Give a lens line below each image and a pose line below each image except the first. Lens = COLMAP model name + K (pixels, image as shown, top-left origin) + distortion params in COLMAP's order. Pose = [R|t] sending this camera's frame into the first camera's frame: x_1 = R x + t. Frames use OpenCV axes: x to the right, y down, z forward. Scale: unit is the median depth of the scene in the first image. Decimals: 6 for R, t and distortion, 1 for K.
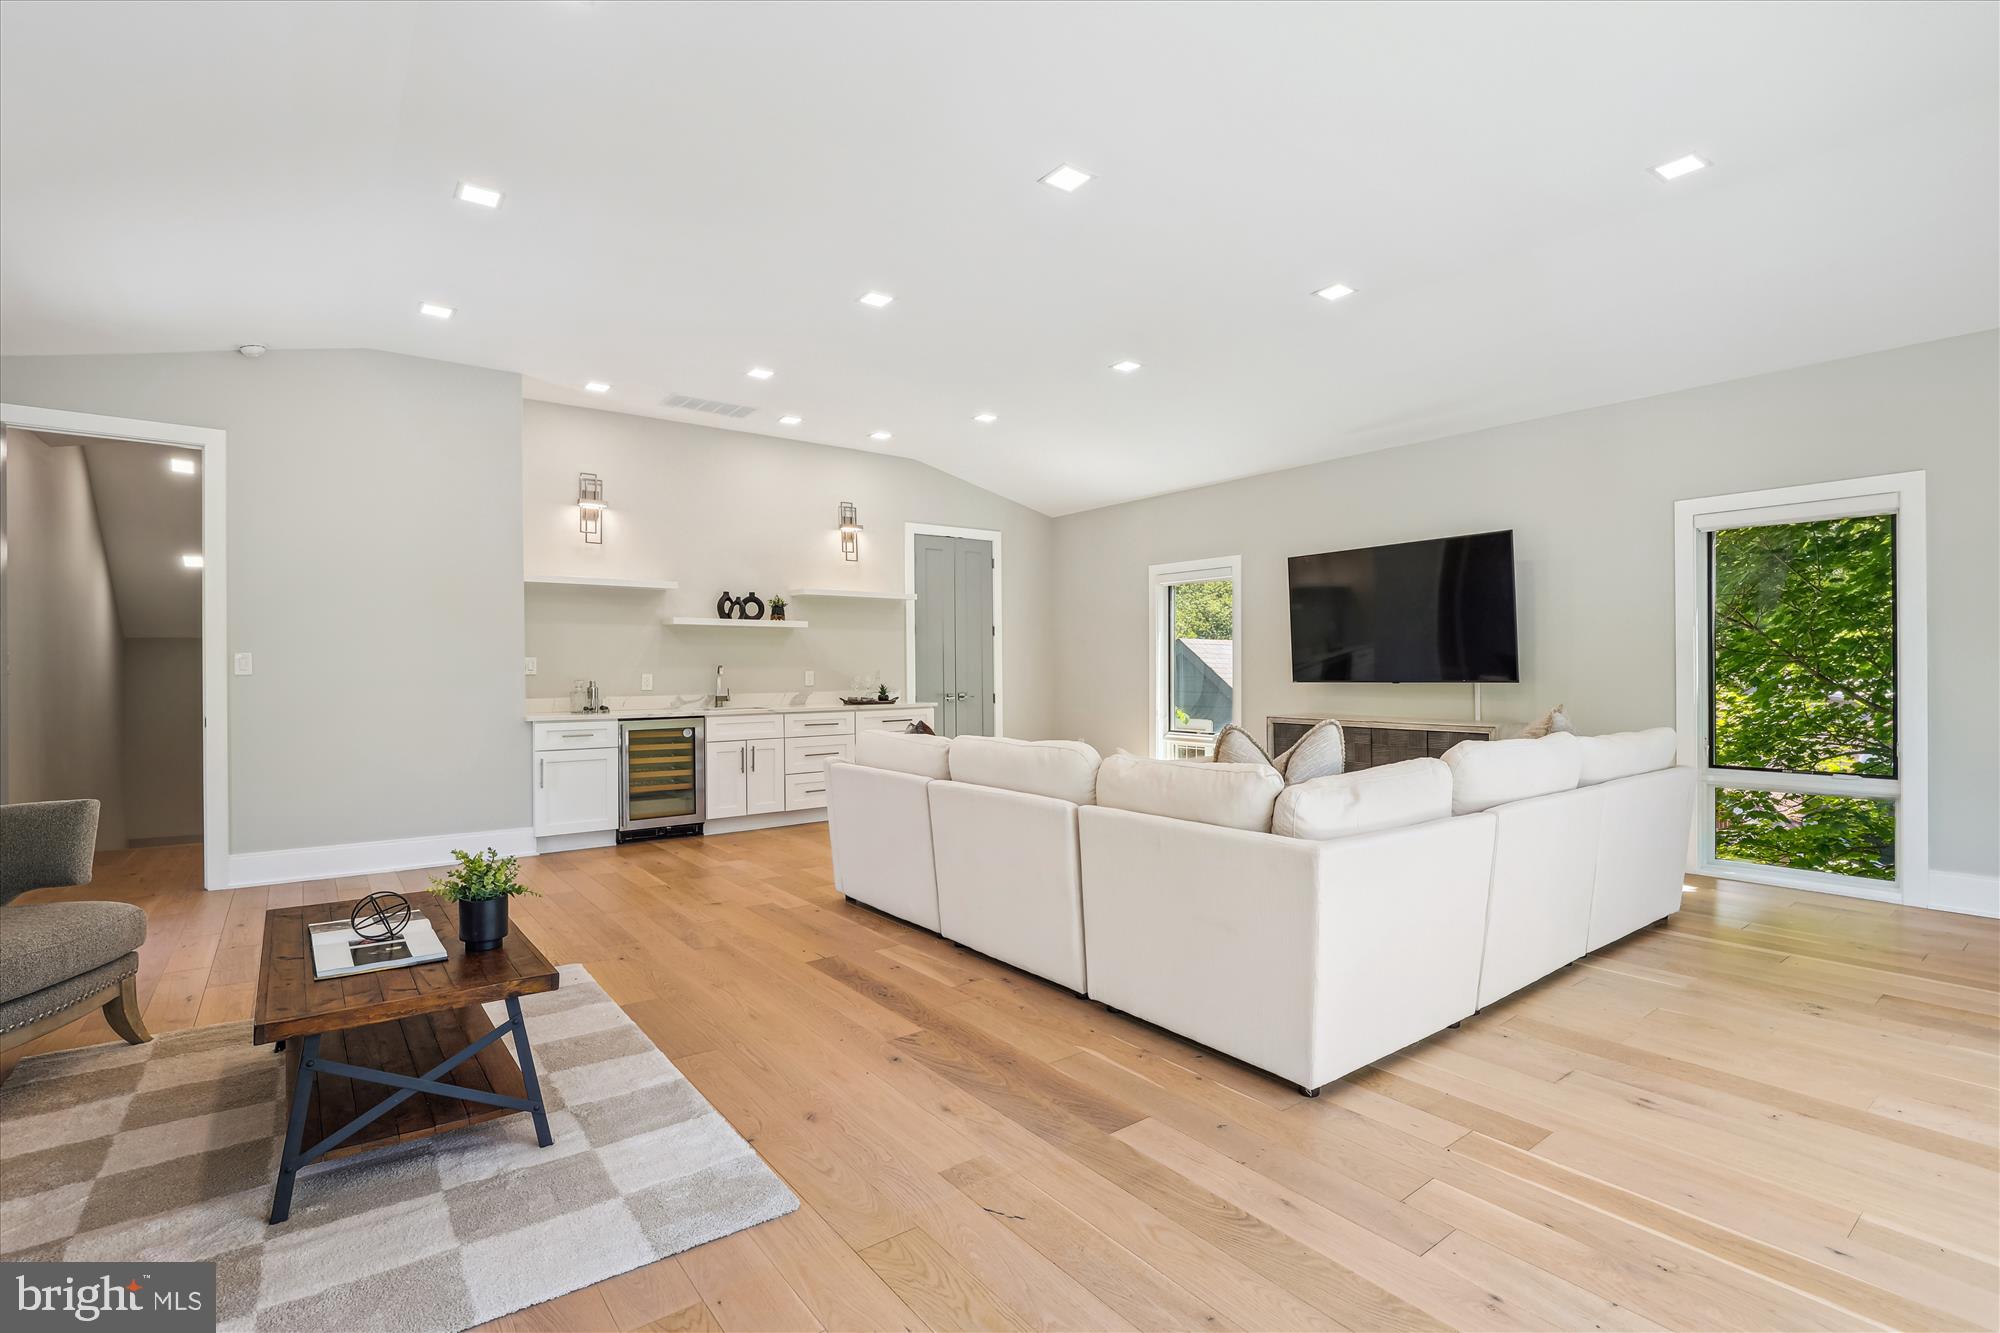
lens RADIAL K [[925.0, 0, 1002.1], [0, 925.0, 663.8], [0, 0, 1]] dist [0.002489, 0.001073]
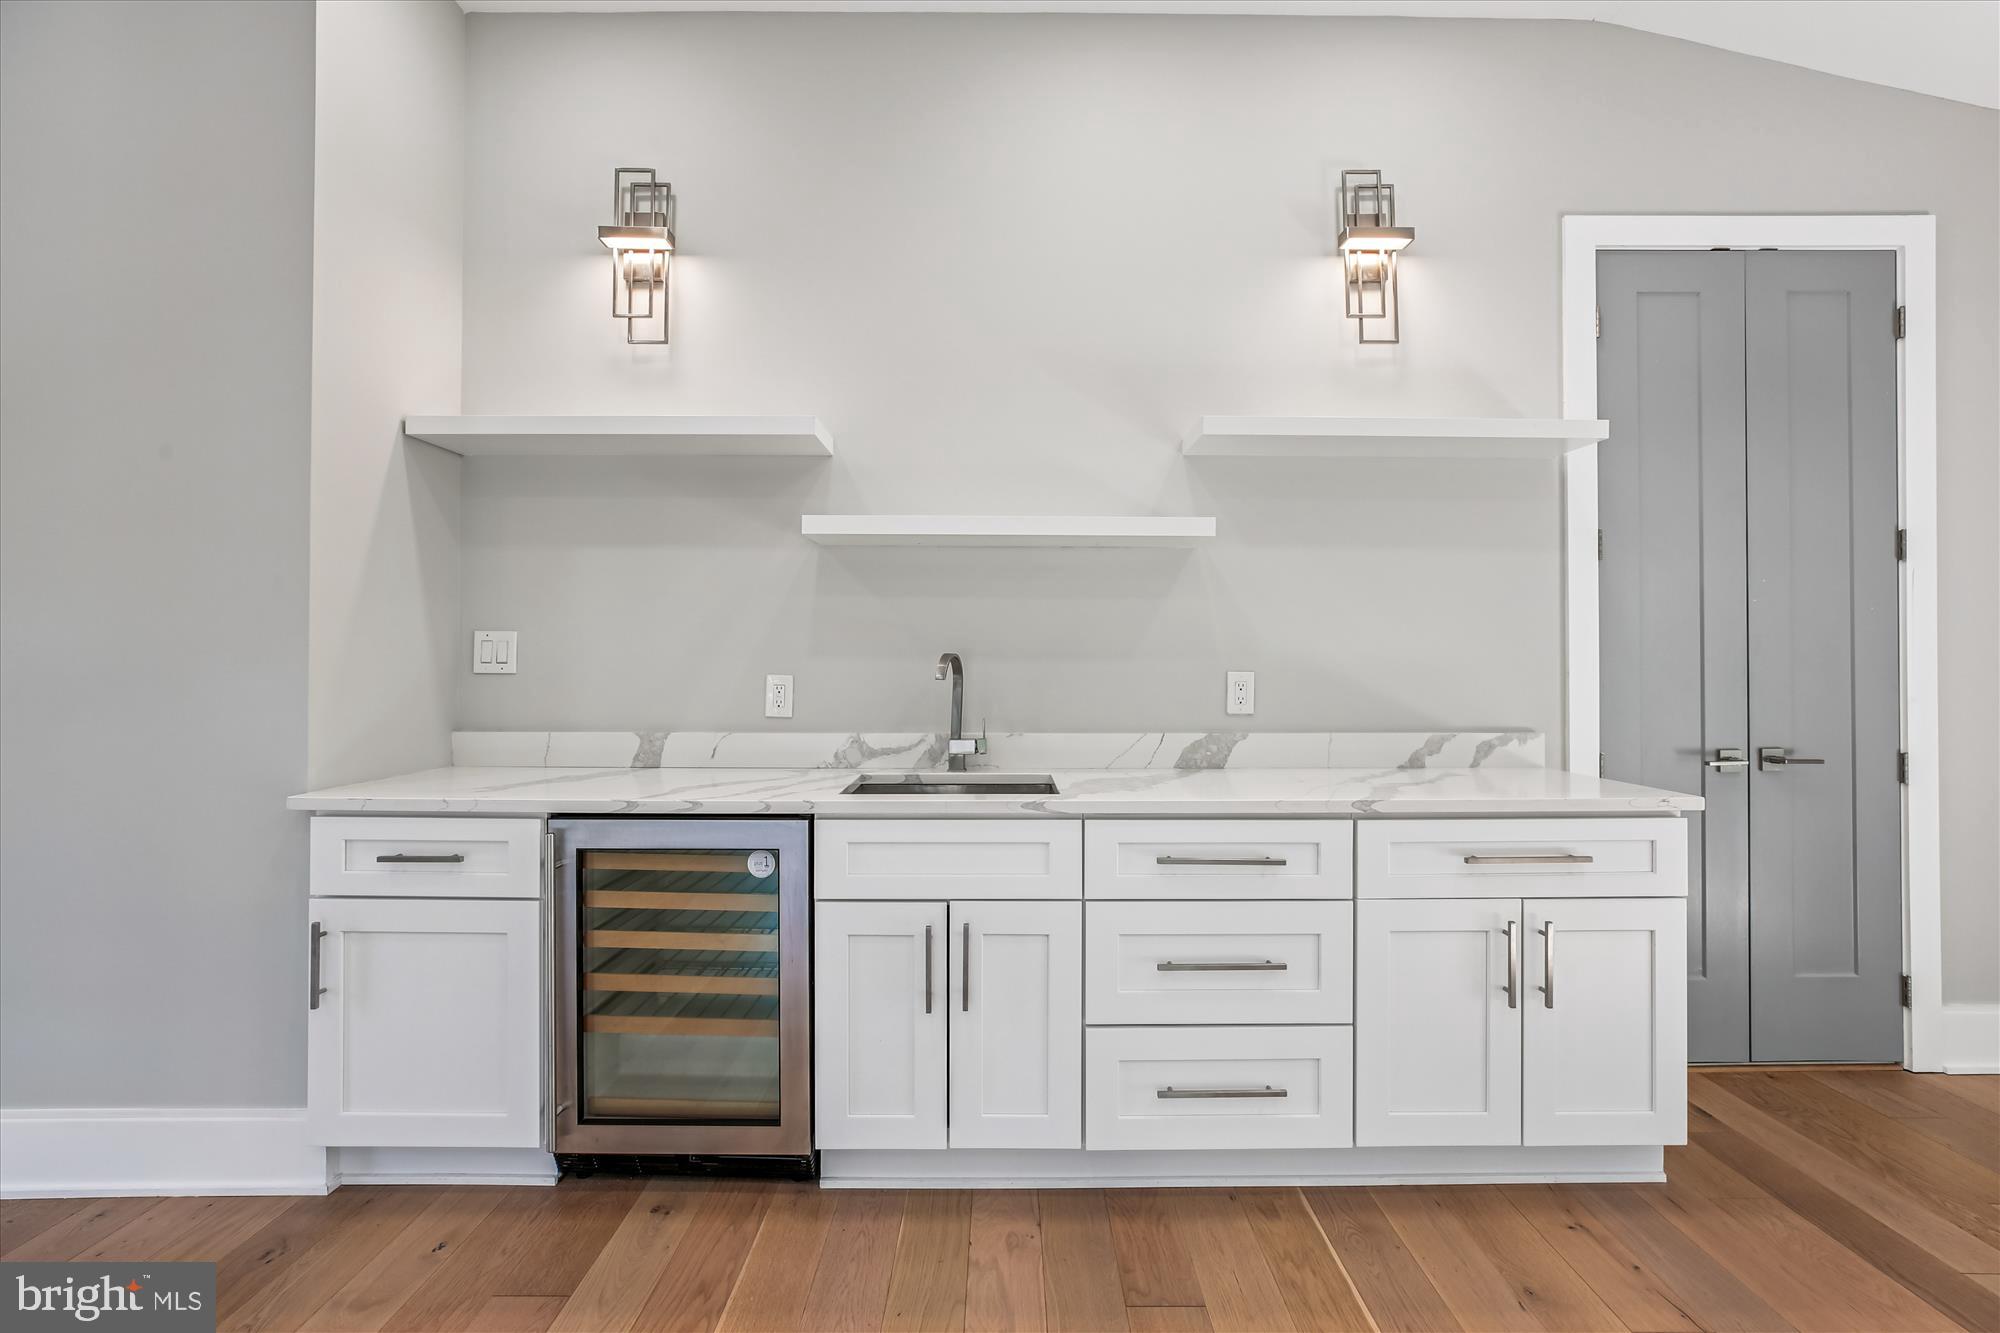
lens RADIAL K [[925.0, 0, 997.2], [0, 925.0, 659.8], [0, 0, 1]] dist [0.002489, 0.001073]
pose [[0.797939, -0.002005, -0.602734, -0.080993], [-0.003902, 0.999956, -0.008492, 0.007332], [0.602725, 0.009128, 0.797897, 0.745485]]
